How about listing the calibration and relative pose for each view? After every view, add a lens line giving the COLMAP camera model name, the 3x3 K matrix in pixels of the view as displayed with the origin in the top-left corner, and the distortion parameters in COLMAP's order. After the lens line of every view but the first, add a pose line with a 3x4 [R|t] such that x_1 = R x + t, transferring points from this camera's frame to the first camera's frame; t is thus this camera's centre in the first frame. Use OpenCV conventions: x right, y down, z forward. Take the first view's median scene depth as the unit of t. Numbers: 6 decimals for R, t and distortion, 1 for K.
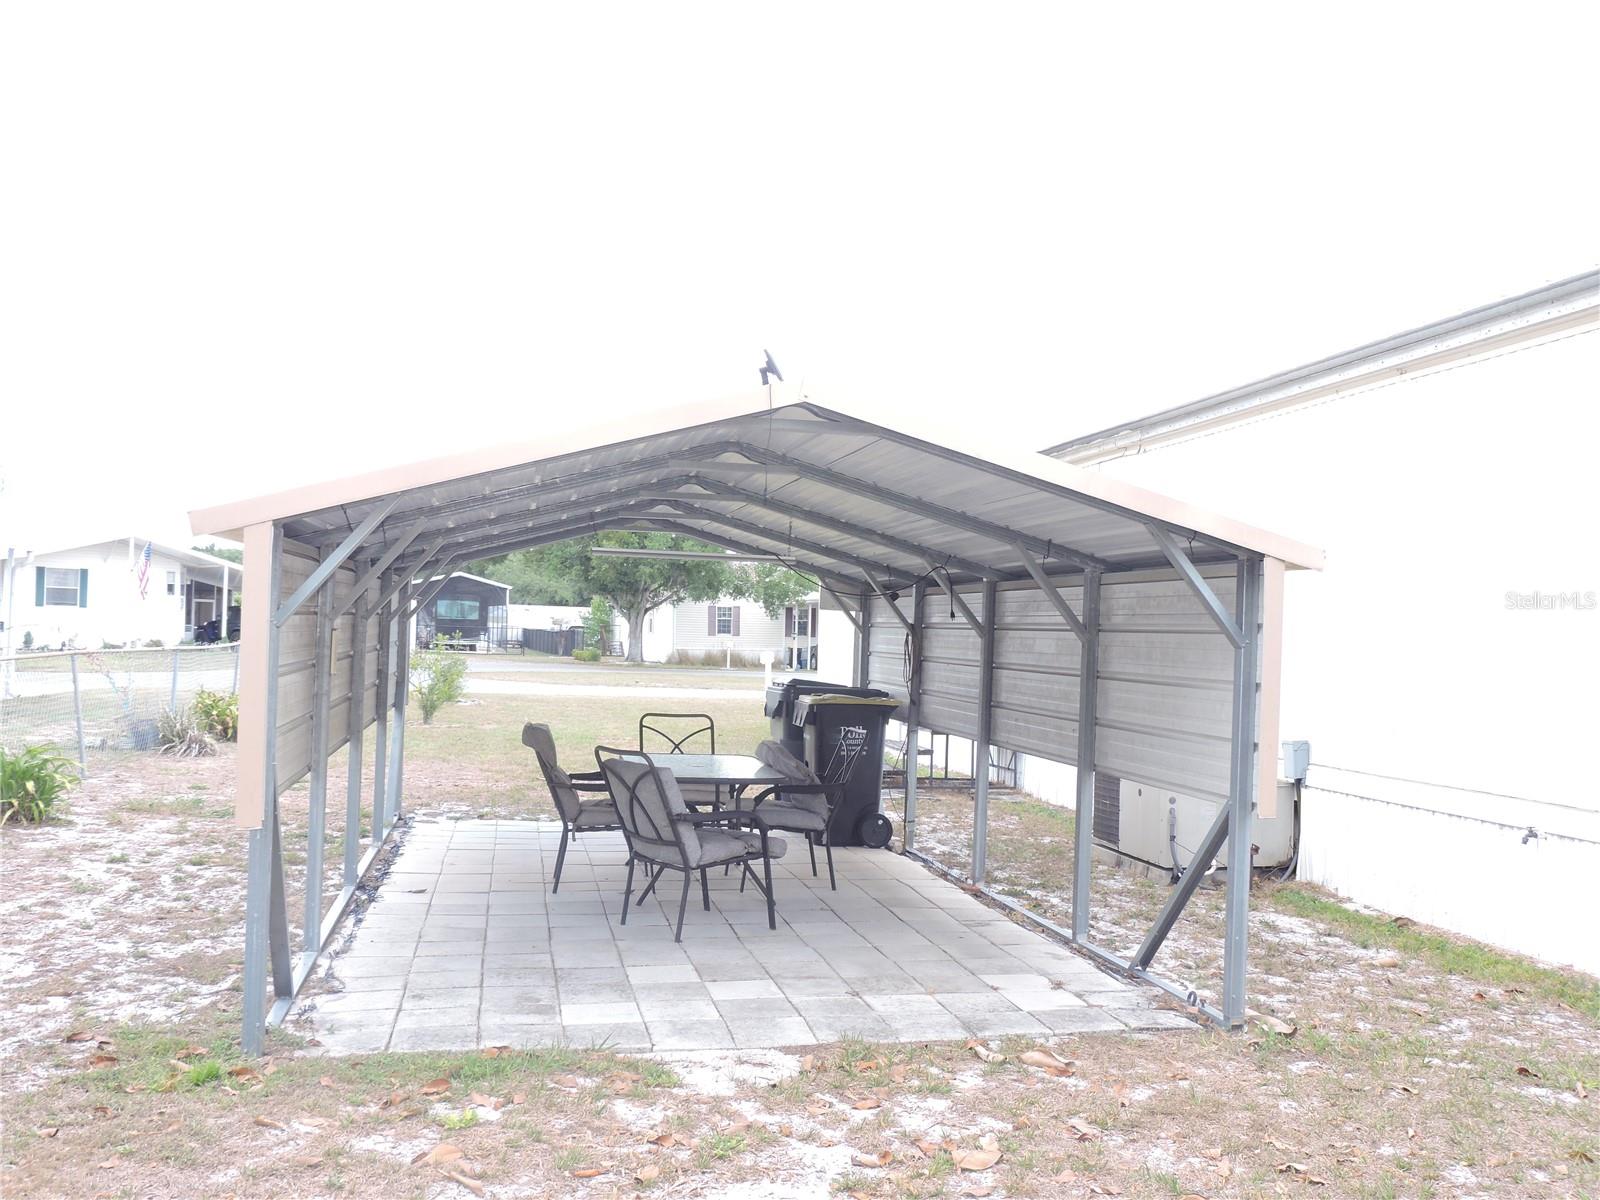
lens RADIAL K [[1405.2, 0, 799.7], [0, 1405.2, 611.8], [0, 0, 1]] dist [0.003074, -0.015046]
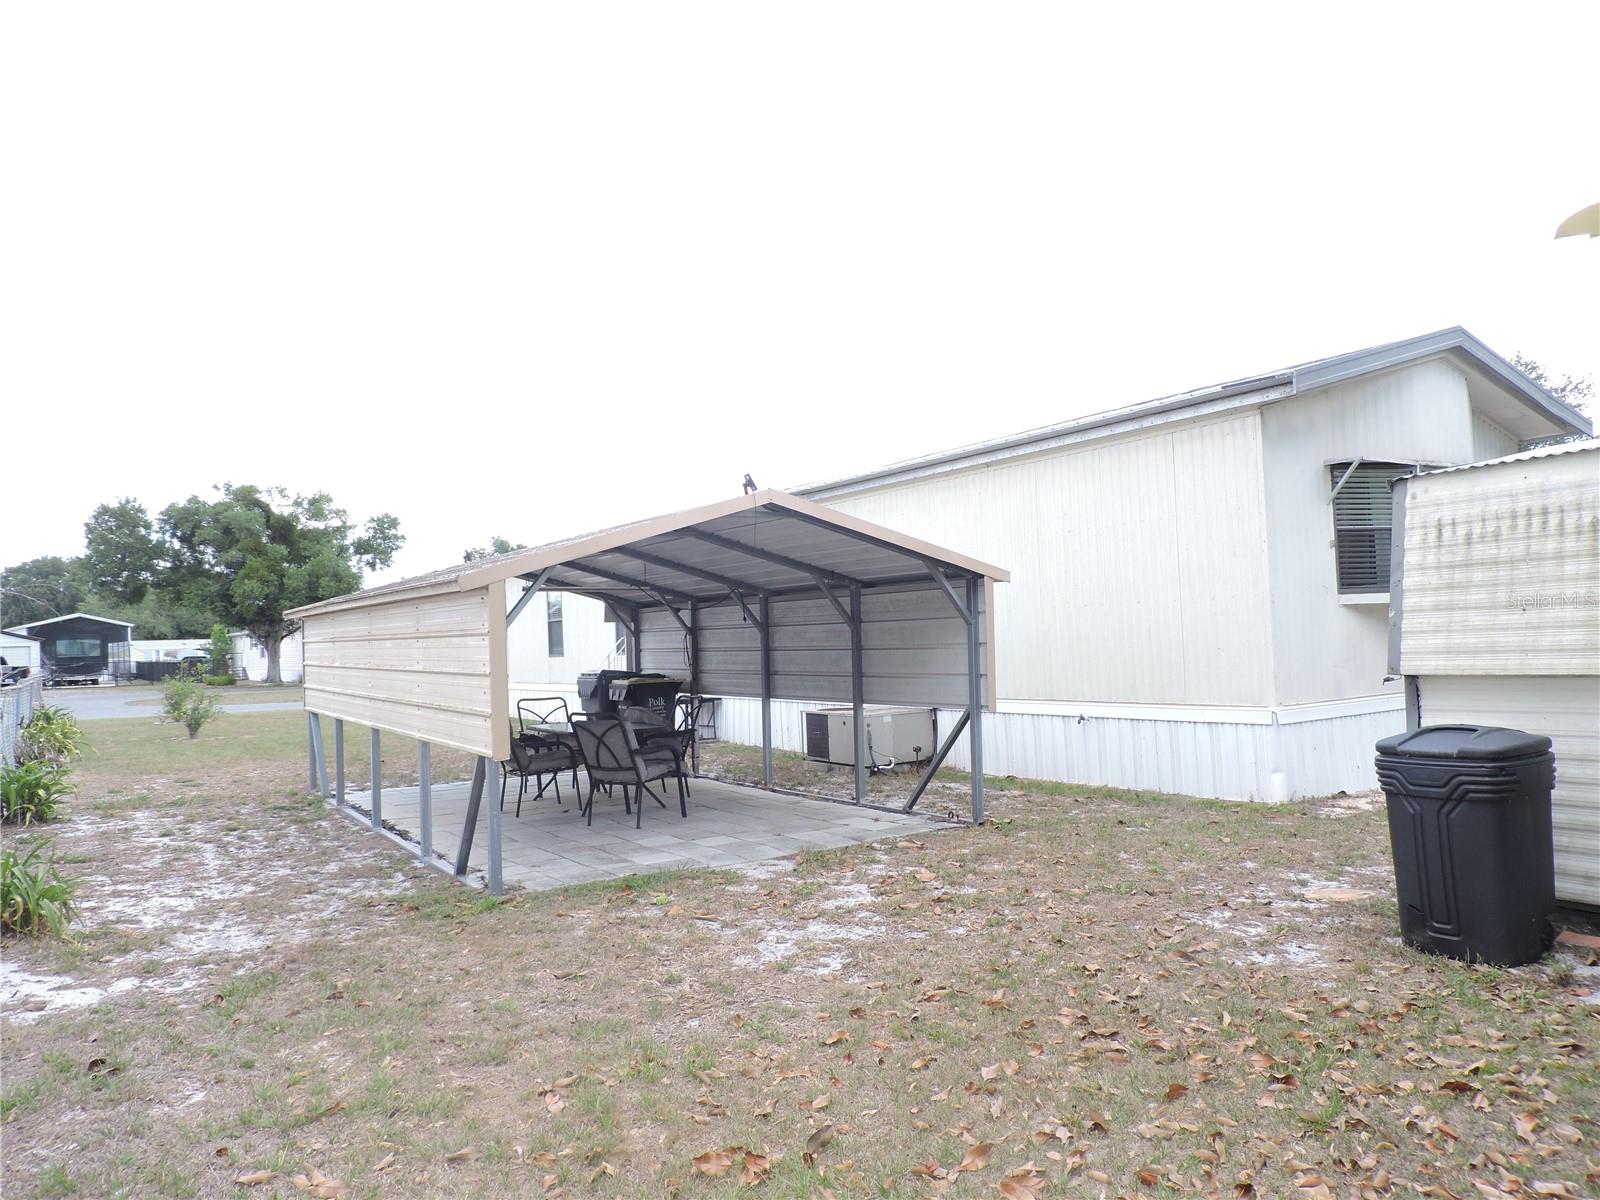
lens RADIAL K [[1129.5, 0, 806.1], [0, 1129.5, 609.1], [0, 0, 1]] dist [-0.021964, -0.000235]
pose [[0.935230, -0.050689, 0.350394, -0.272961], [0.054411, 0.998518, -0.000779, -0.003979], [-0.349835, 0.019794, 0.936602, -0.222608]]
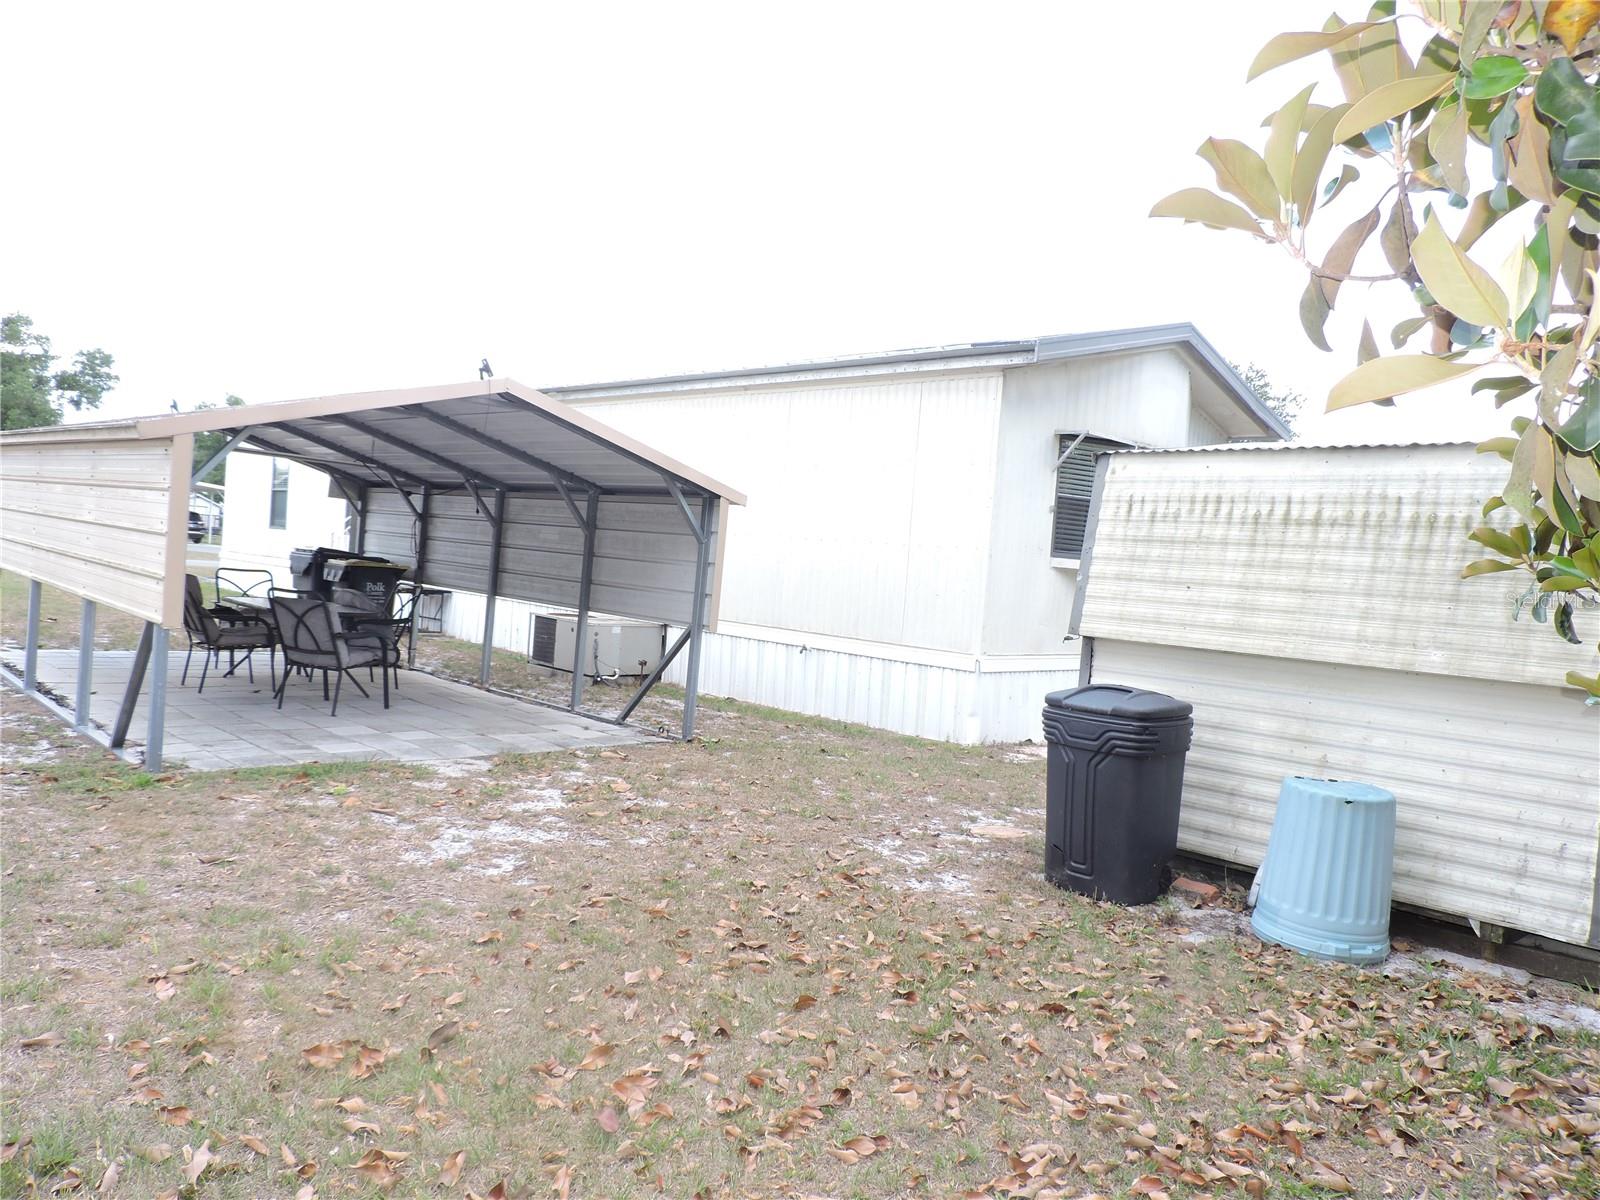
lens RADIAL K [[1129.5, 0, 802.4], [0, 1129.5, 605.8], [0, 0, 1]] dist [-0.021964, -0.000235]
pose [[0.842612, 0.021496, 0.538091, -0.250275], [-0.068125, 0.995430, 0.066912, -0.001430], [-0.534194, -0.093038, 0.840226, -0.230106]]
